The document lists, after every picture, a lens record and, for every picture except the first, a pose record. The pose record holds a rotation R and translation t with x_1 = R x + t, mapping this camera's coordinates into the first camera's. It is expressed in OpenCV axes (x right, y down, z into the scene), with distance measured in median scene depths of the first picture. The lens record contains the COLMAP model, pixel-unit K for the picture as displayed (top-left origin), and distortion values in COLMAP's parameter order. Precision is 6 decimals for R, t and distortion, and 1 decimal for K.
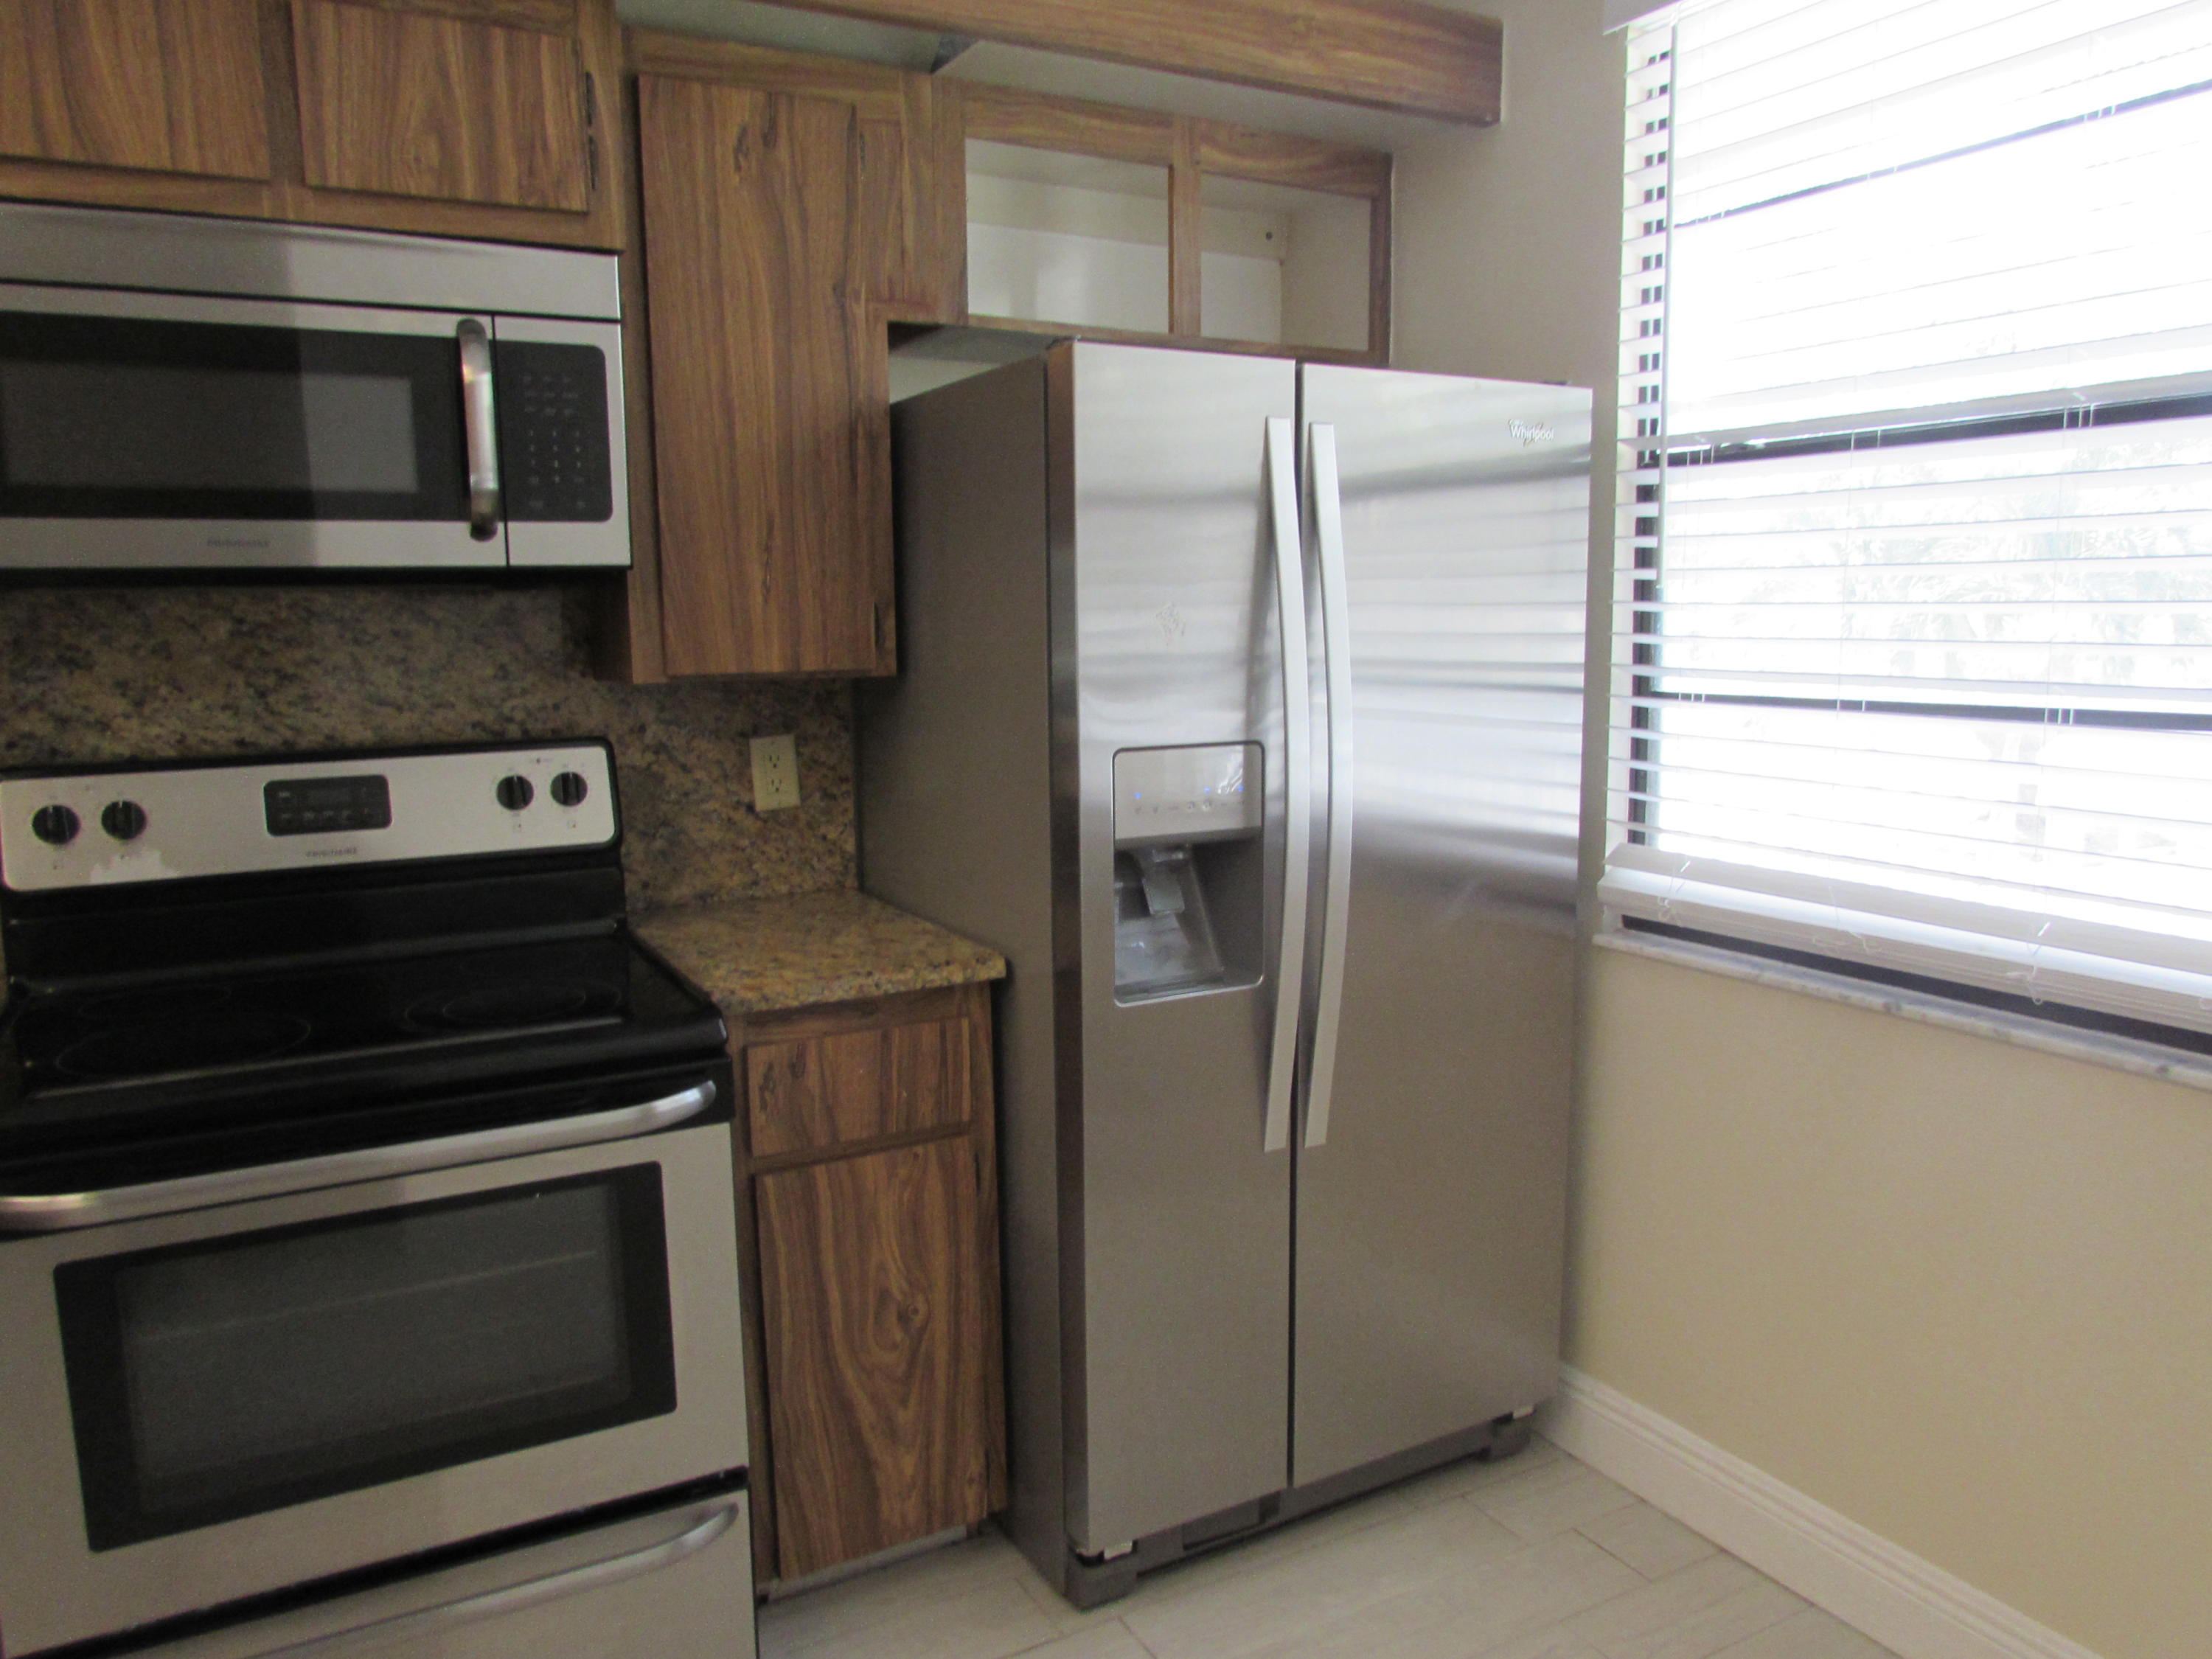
lens RADIAL K [[1552.4, 0, 1110.7], [0, 1552.4, 837.6], [0, 0, 1]] dist [-0.041323, 0.009085]
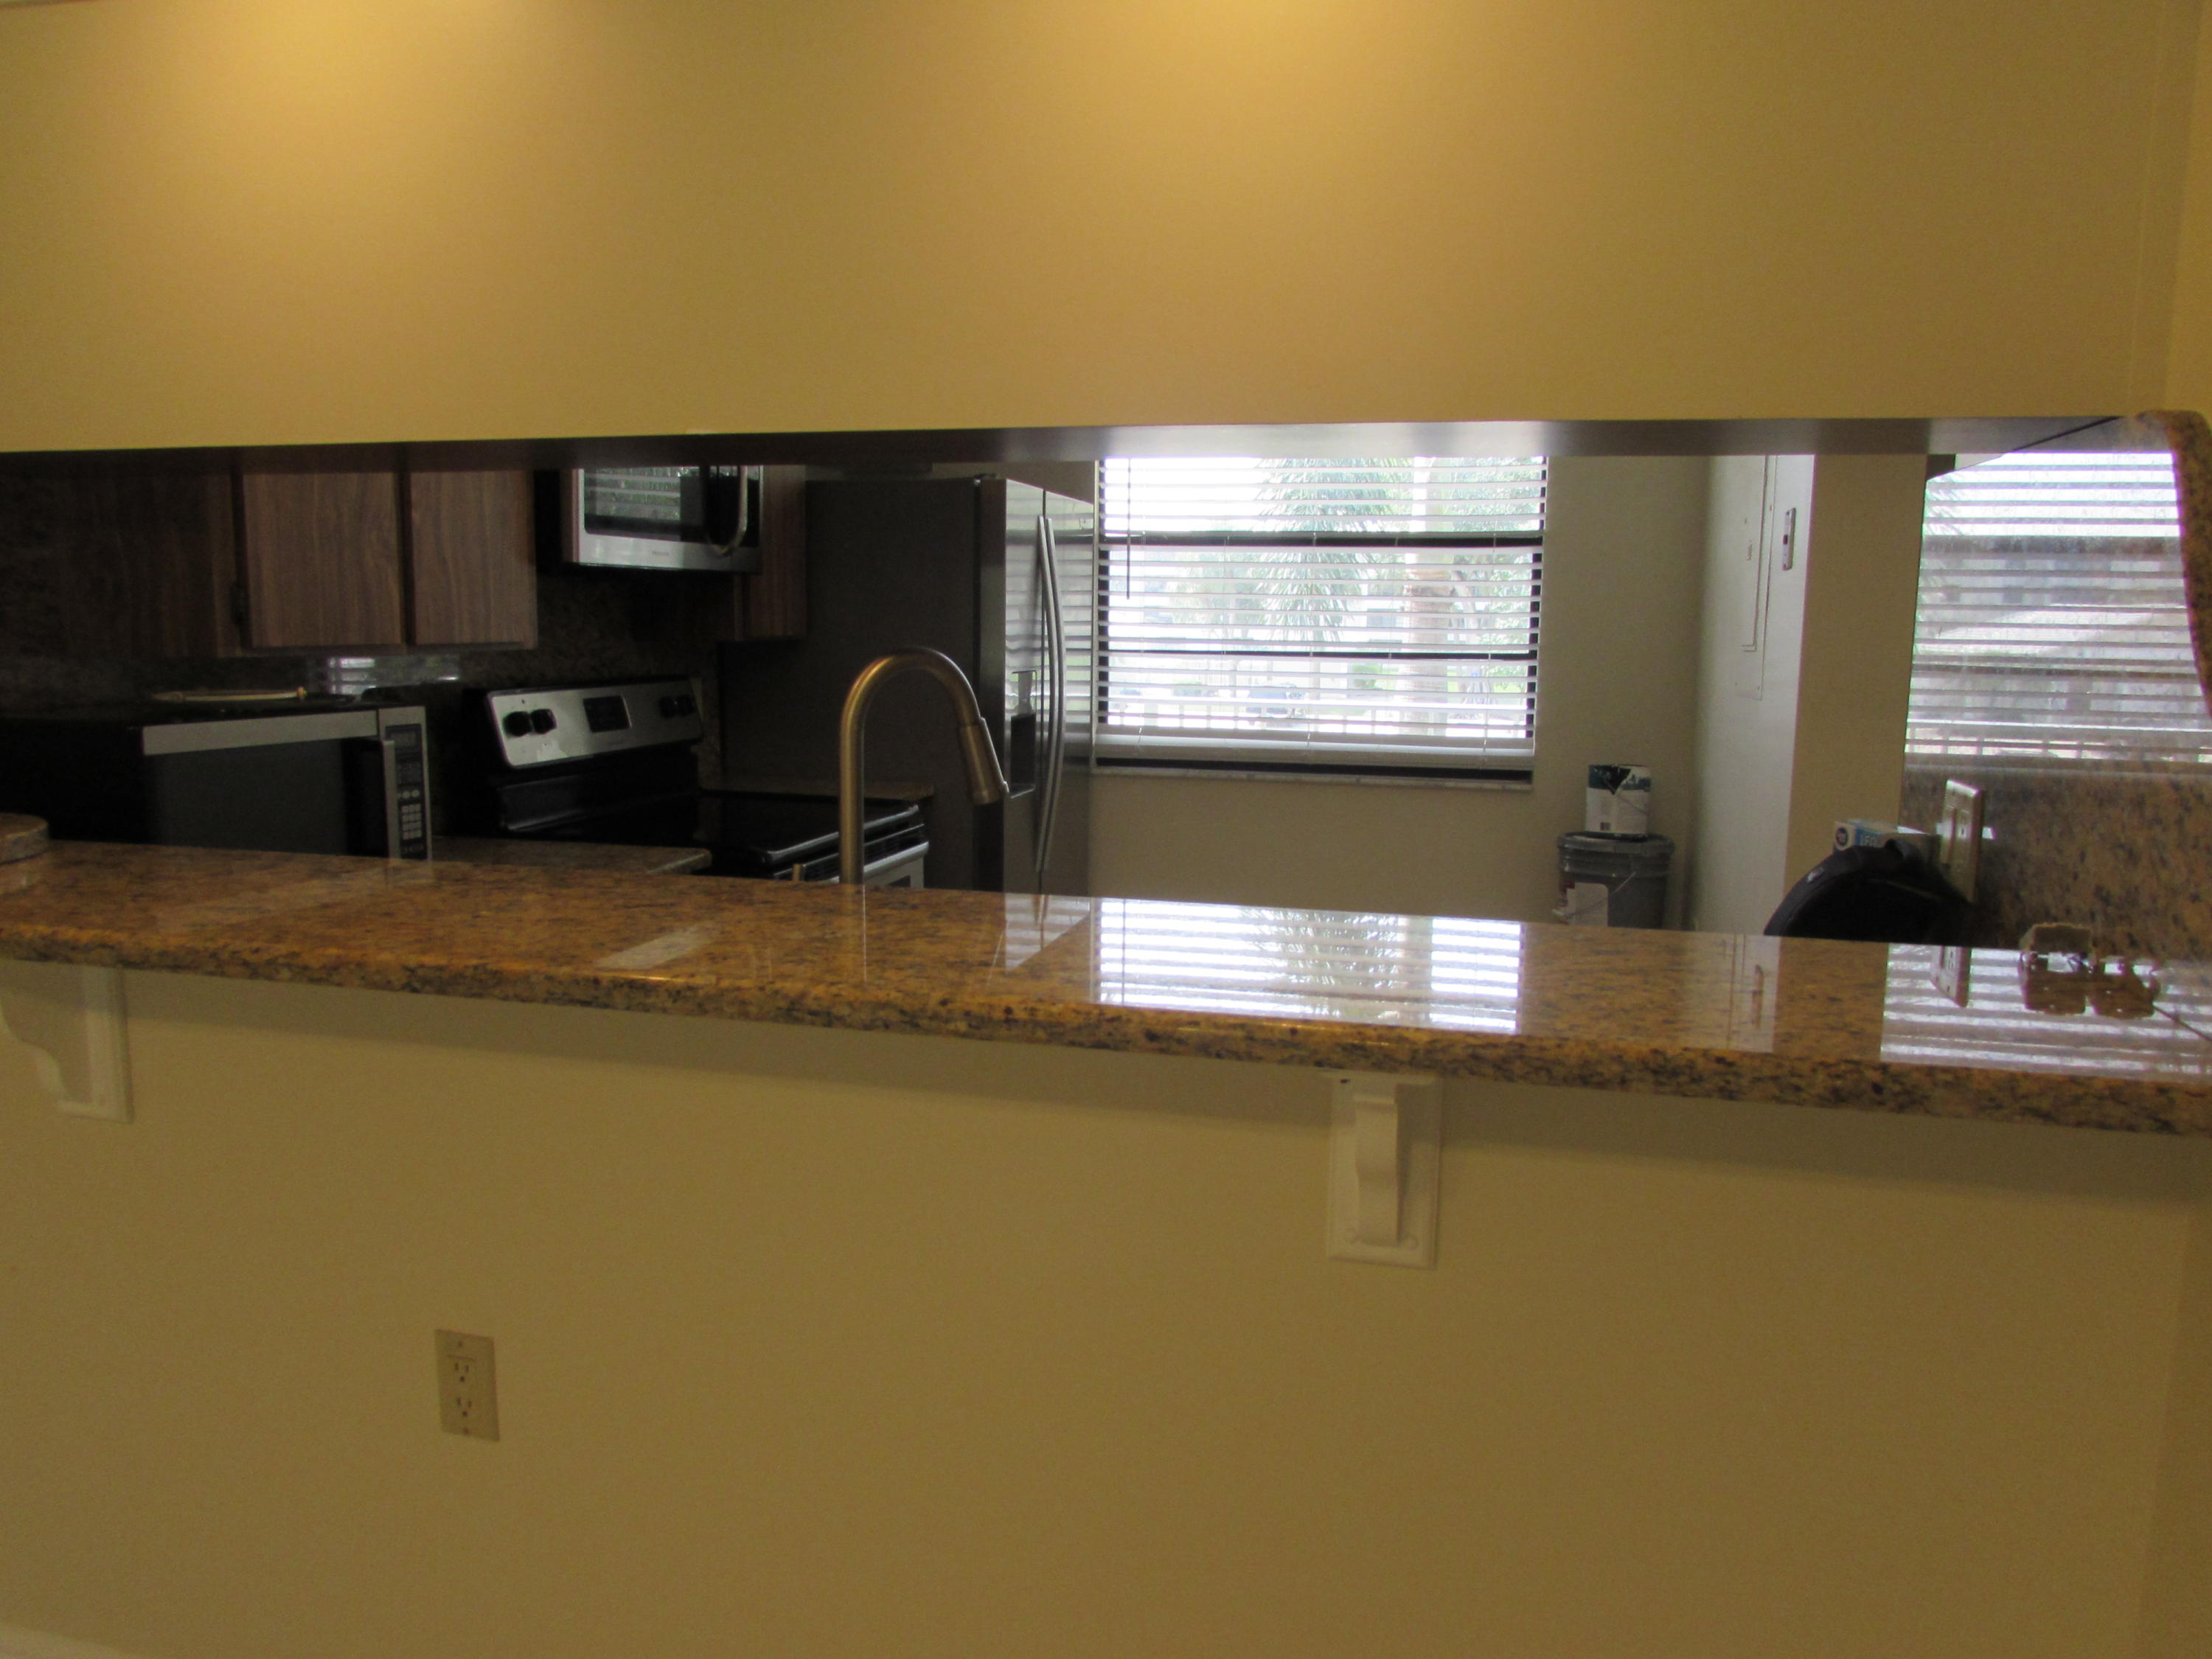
lens RADIAL K [[1552.4, 0, 1107.5], [0, 1552.4, 826.5], [0, 0, 1]] dist [-0.041323, 0.009085]
pose [[0.662410, -0.082194, 0.744619, -1.235804], [0.084751, 0.995804, 0.034527, 0.073219], [-0.744333, 0.040236, 0.666596, -0.393049]]
